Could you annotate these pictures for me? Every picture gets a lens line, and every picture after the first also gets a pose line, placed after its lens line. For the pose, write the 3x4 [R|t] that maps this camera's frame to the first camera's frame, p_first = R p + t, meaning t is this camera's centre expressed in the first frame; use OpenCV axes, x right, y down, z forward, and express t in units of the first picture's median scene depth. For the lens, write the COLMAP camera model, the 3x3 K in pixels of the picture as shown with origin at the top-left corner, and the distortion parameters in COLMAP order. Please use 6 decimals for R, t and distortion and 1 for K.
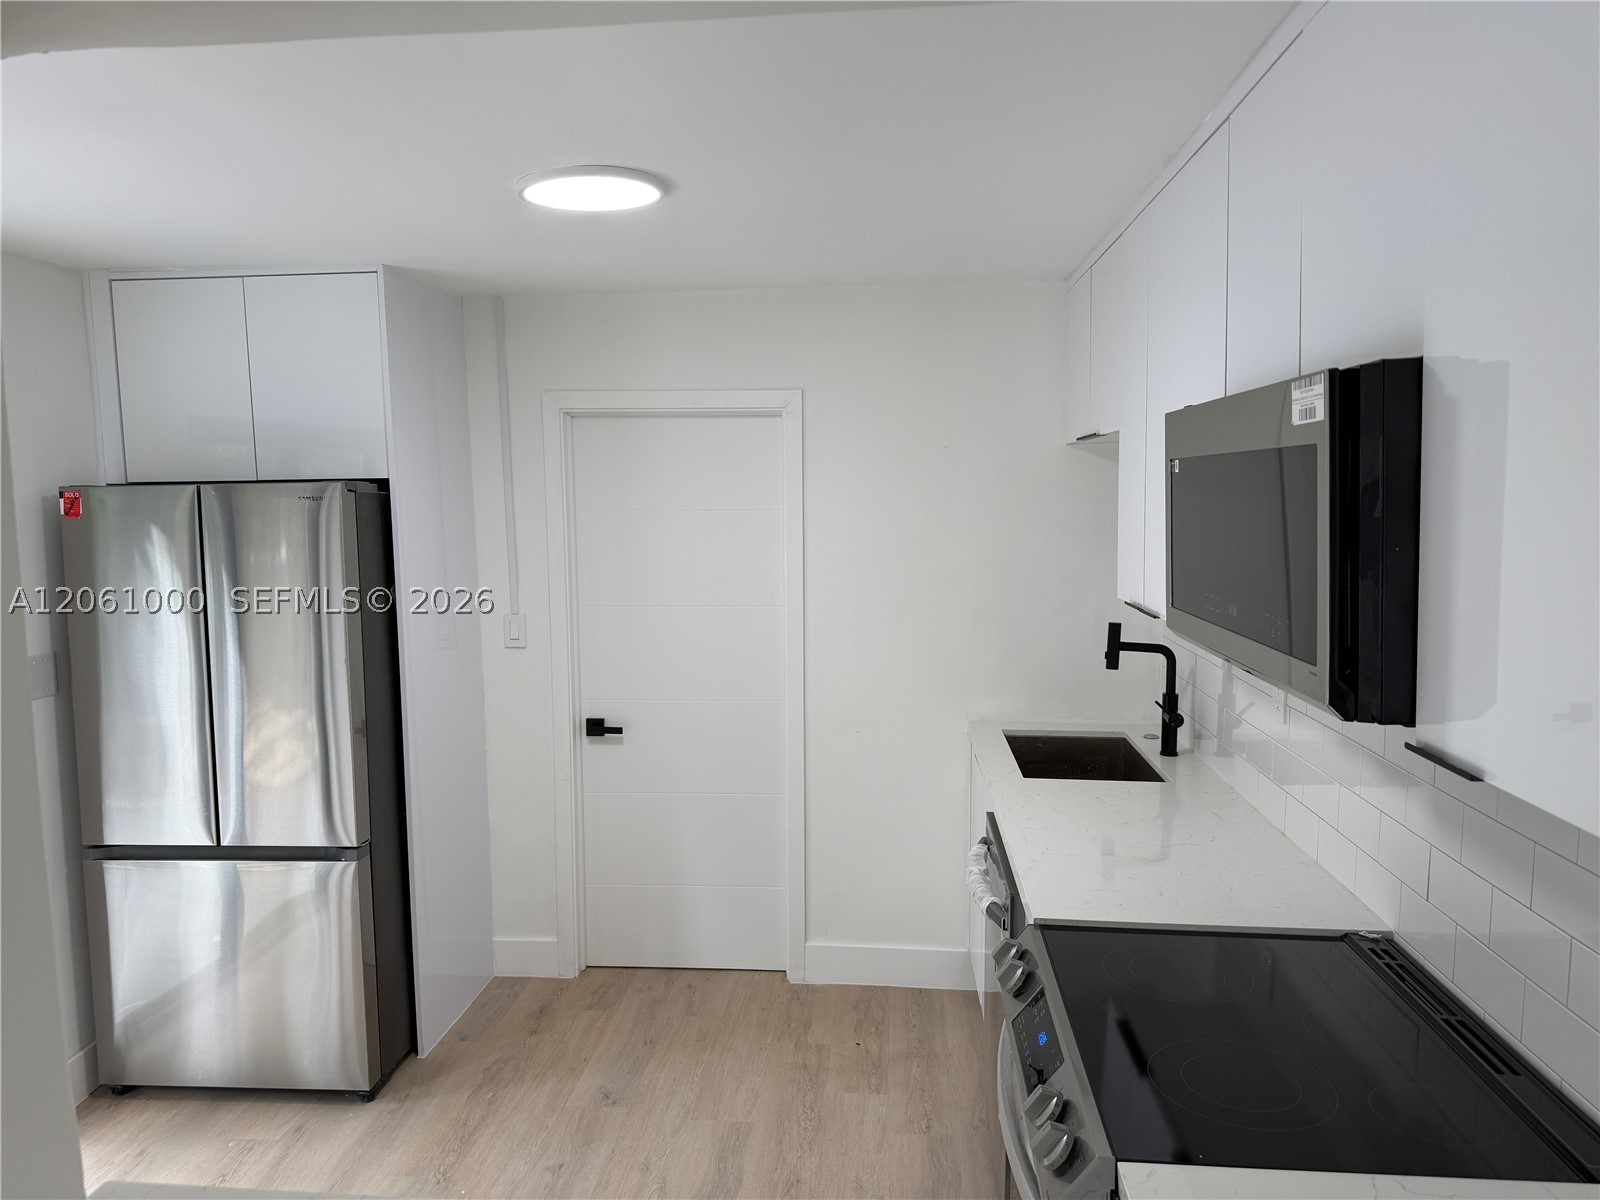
lens RADIAL K [[1138.7, 0, 762.3], [0, 1138.7, 605.9], [0, 0, 1]] dist [-0.002851, -0.003333]
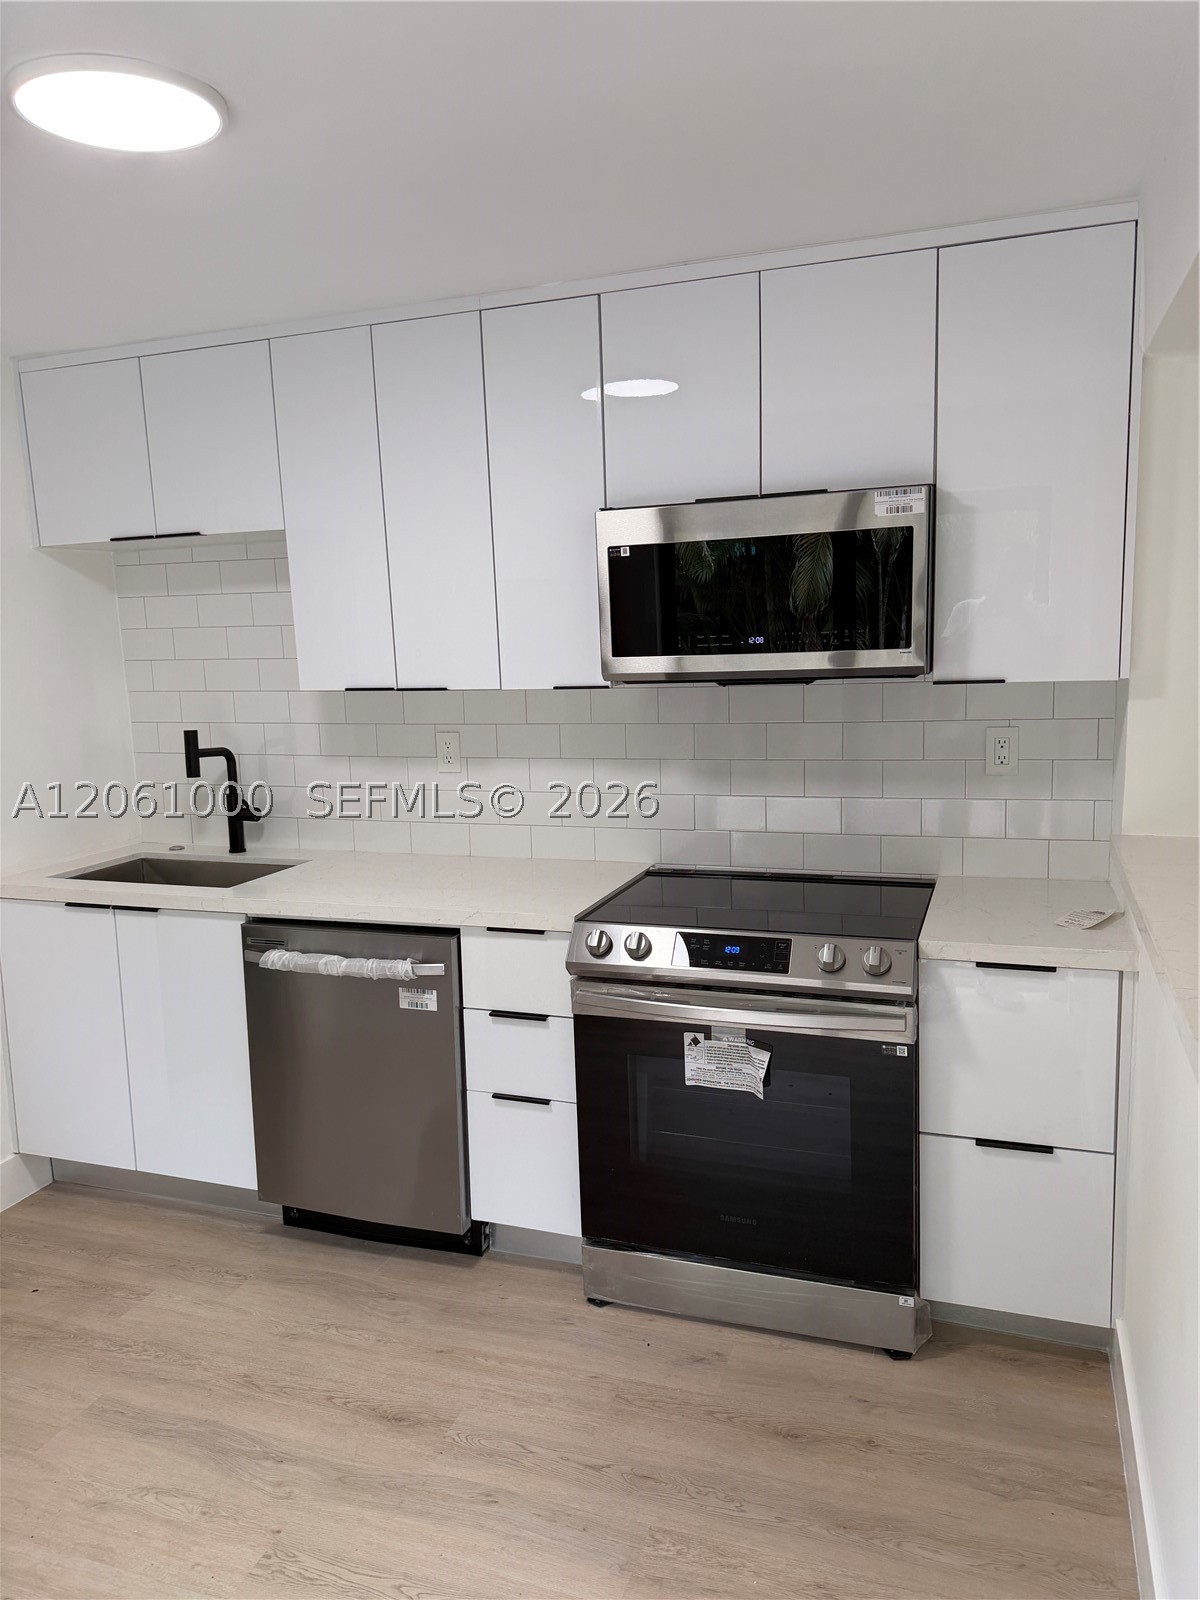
lens RADIAL K [[1118.9, 0, 600.9], [0, 1118.9, 793.7], [0, 0, 1]] dist [0.083446, -0.113891]
pose [[0.263990, -0.156517, 0.951741, -0.561356], [0.148540, 0.981572, 0.120221, 0.003213], [-0.953019, 0.109634, 0.282374, 0.382924]]
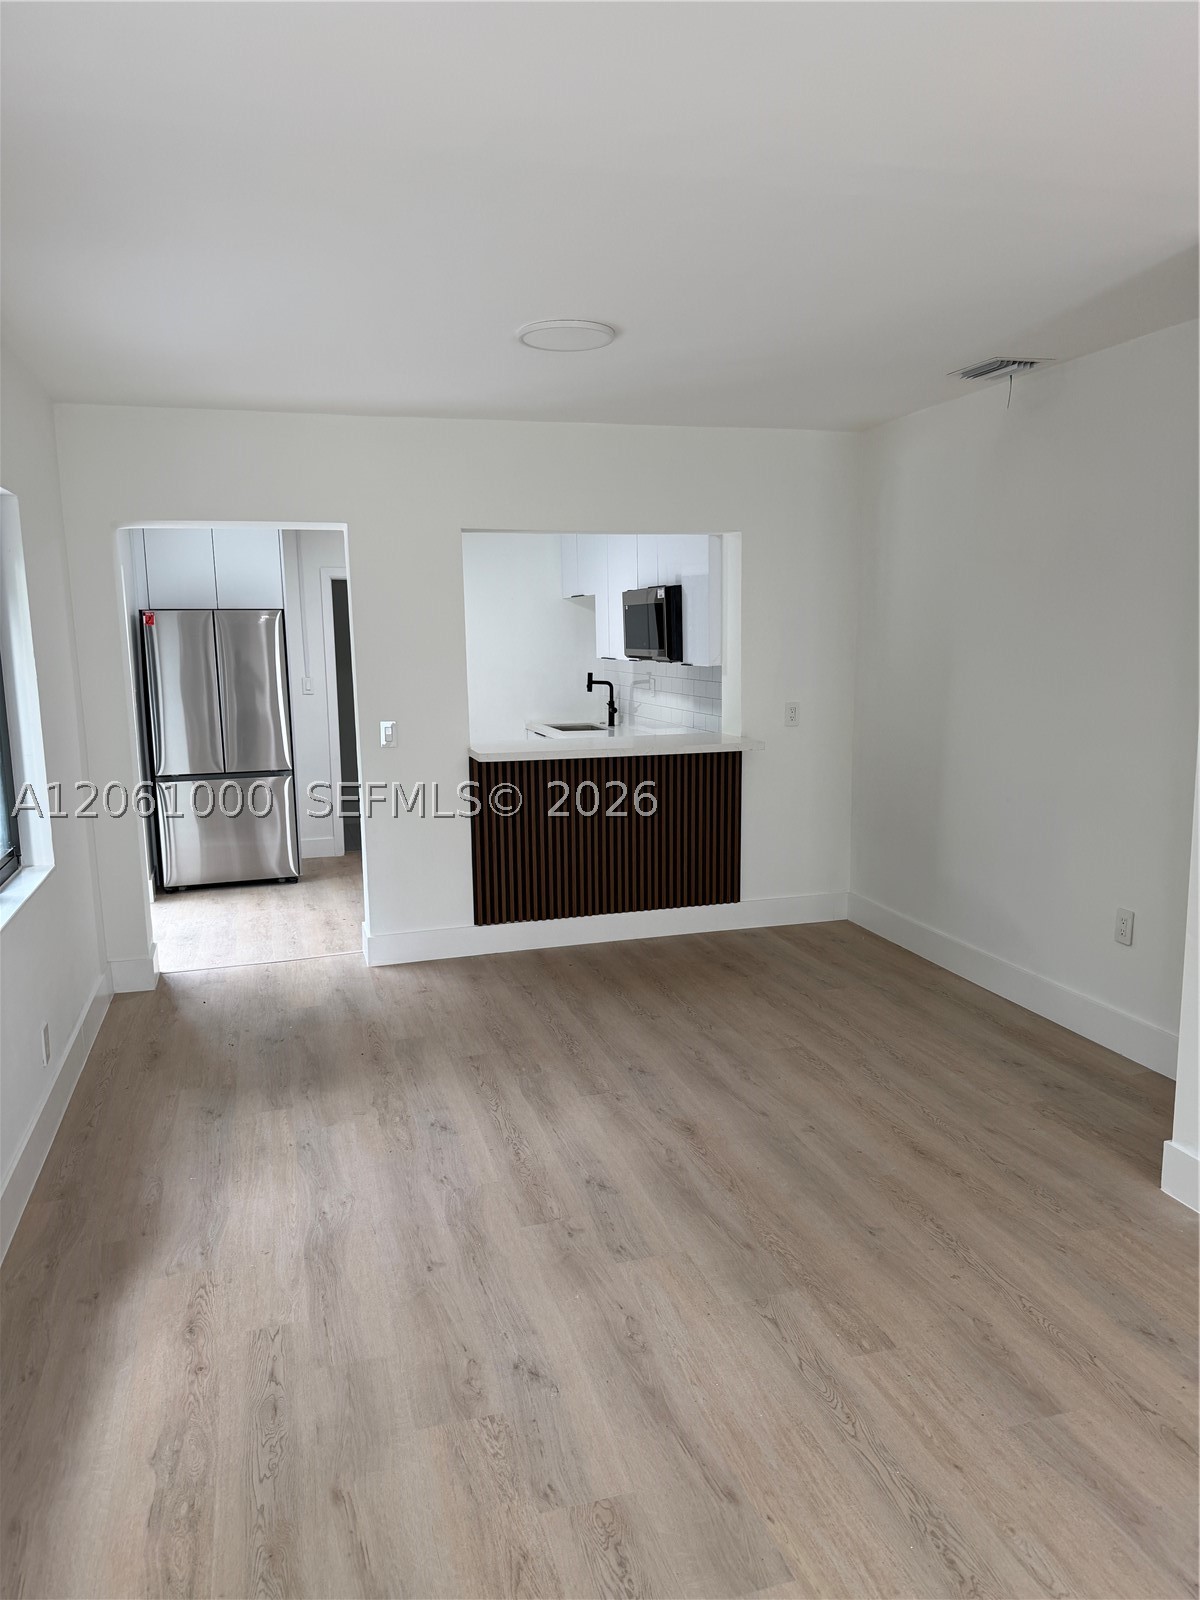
lens RADIAL K [[1118.9, 0, 600.9], [0, 1118.9, 793.7], [0, 0, 1]] dist [0.083446, -0.113891]
pose [[0.919043, -0.045964, 0.391469, -0.670375], [0.034997, 0.998771, 0.035107, 0.201044], [-0.392601, -0.018565, 0.919521, -1.332800]]
